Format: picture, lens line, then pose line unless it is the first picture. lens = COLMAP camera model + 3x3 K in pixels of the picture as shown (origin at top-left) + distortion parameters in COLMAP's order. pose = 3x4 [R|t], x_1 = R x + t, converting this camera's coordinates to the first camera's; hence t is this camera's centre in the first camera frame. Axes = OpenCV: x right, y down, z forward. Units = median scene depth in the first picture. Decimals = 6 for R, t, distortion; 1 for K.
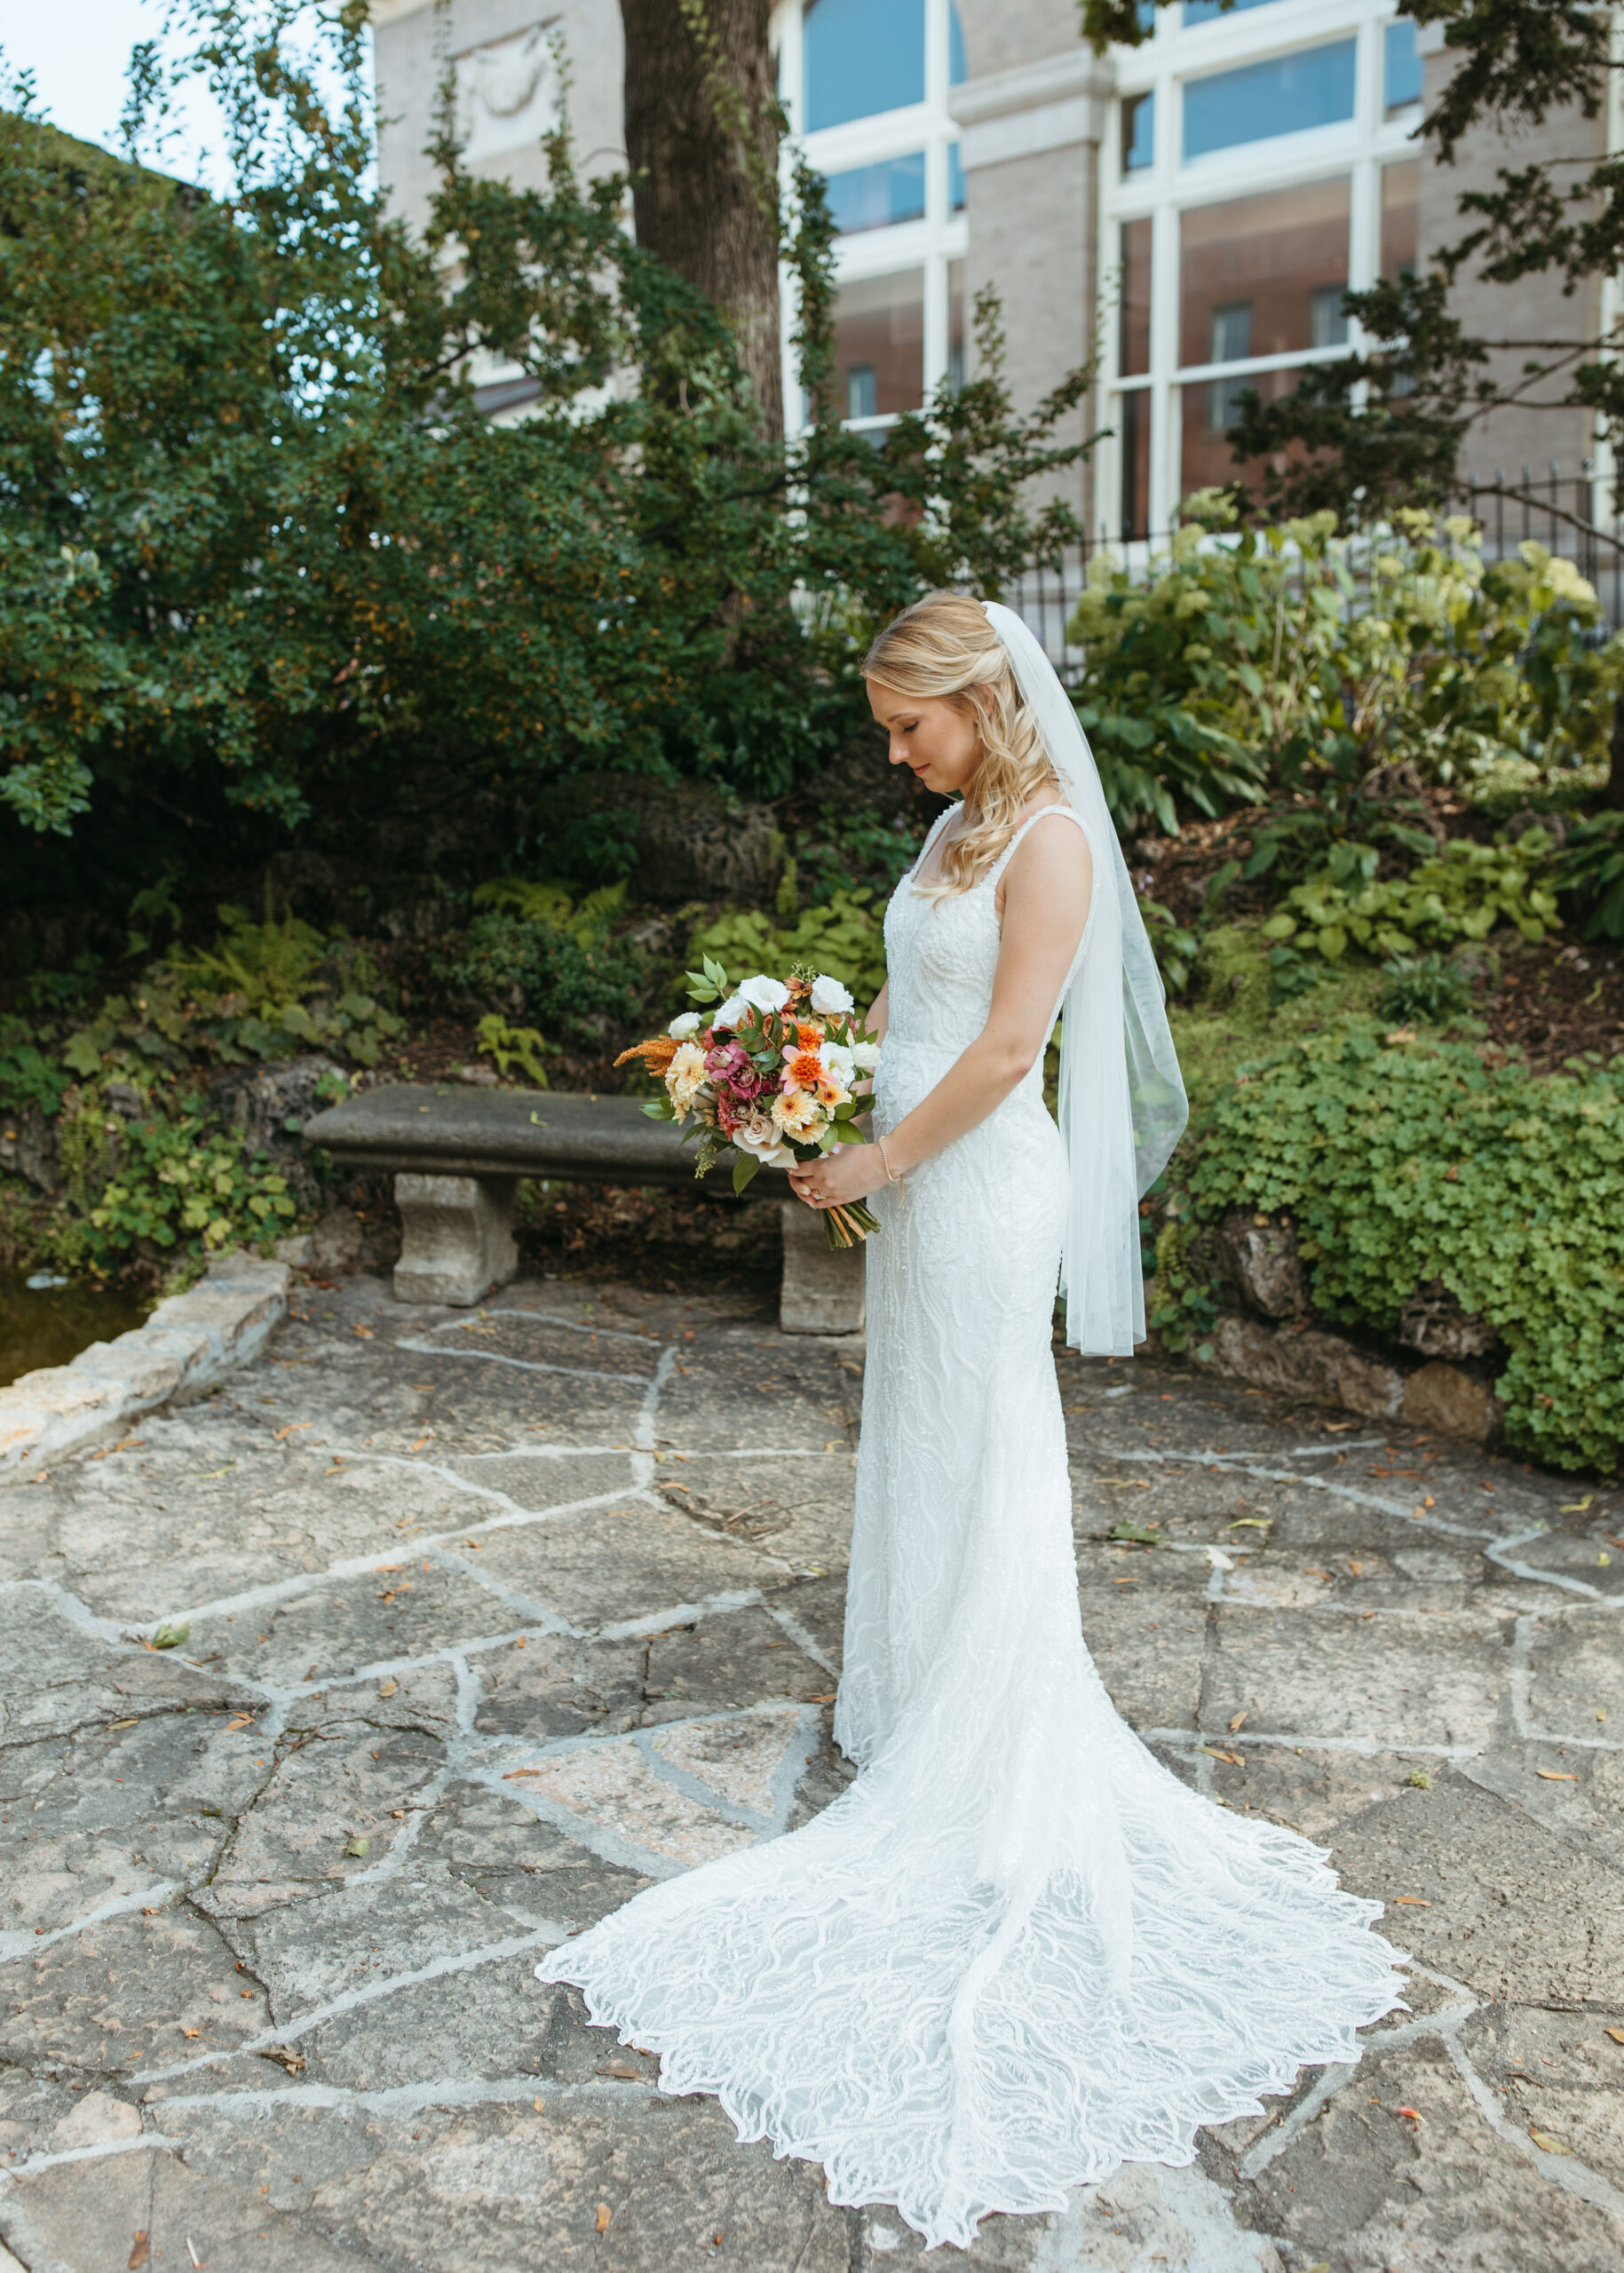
lens RADIAL K [[2467.9, 0, 851.6], [0, 2467.9, 1169.9], [0, 0, 1]] dist [0.005122, 0.016350]
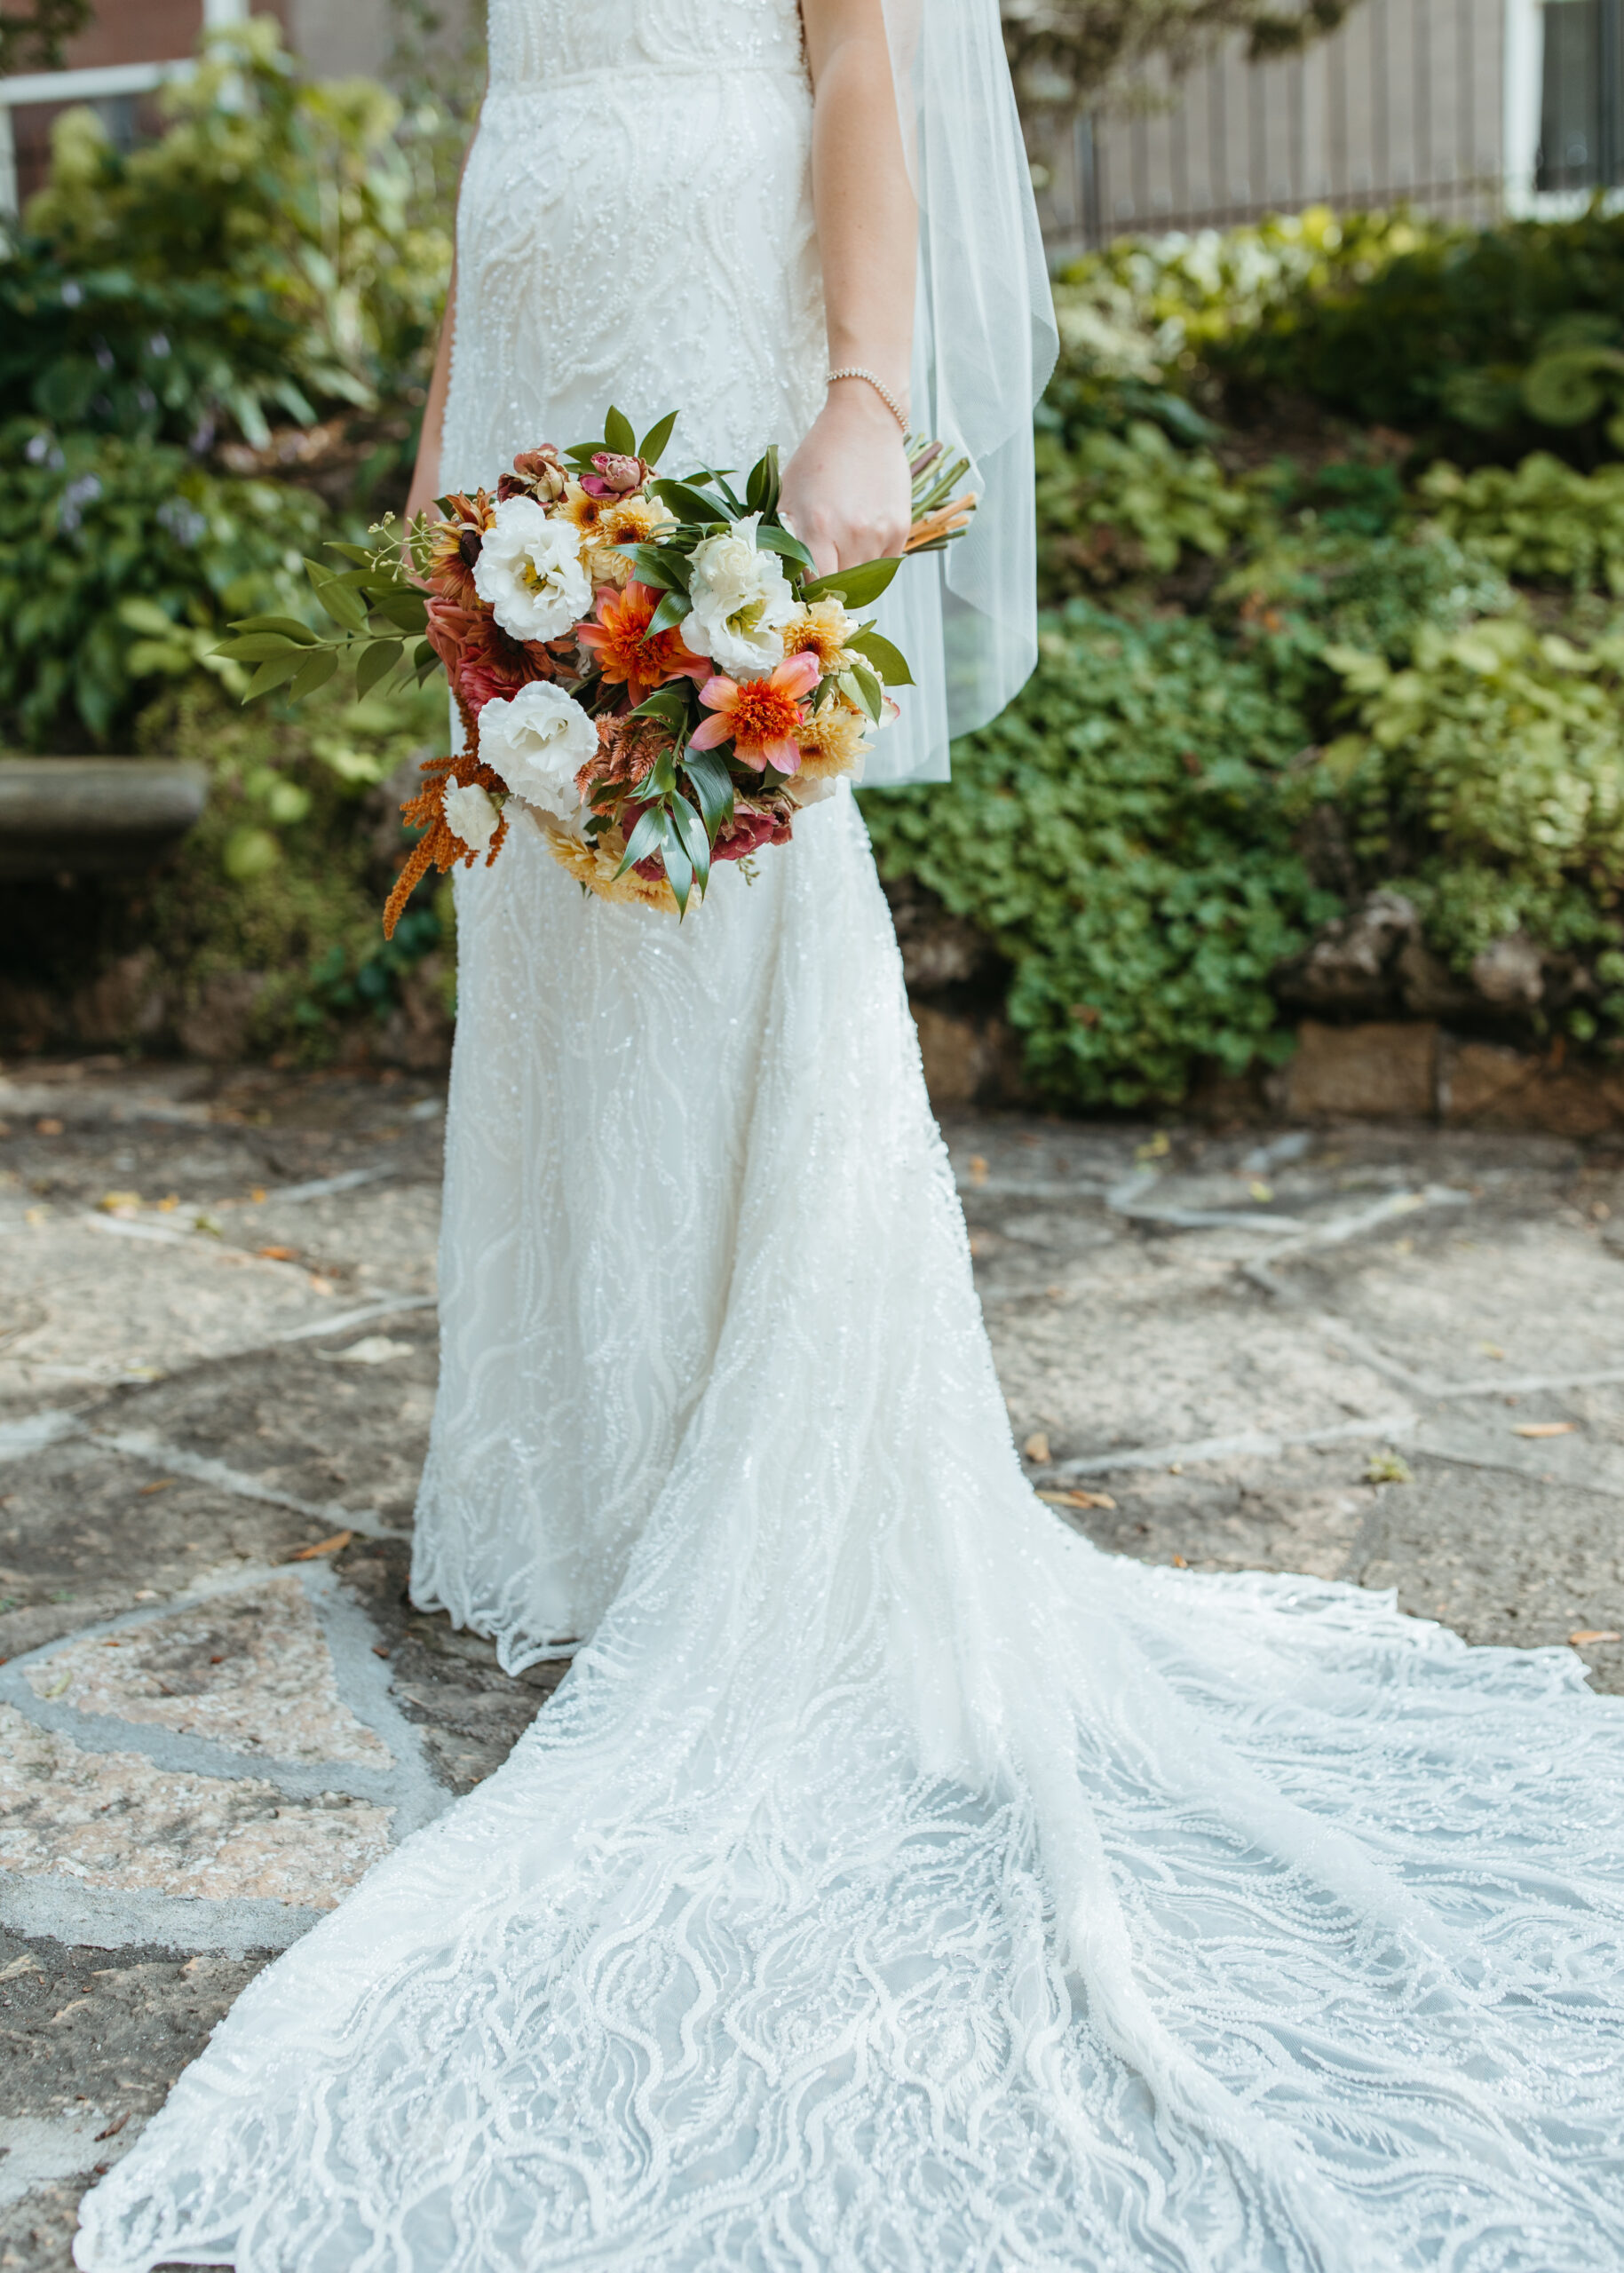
lens RADIAL K [[2535.8, 0, 1035.2], [0, 2535.8, 1133.2], [0, 0, 1]] dist [-0.029924, -0.034380]
pose [[0.863782, -0.109837, 0.491748, -0.103864], [0.098167, 0.993935, 0.049569, 0.089764], [-0.494210, 0.005456, 0.869326, 0.358821]]
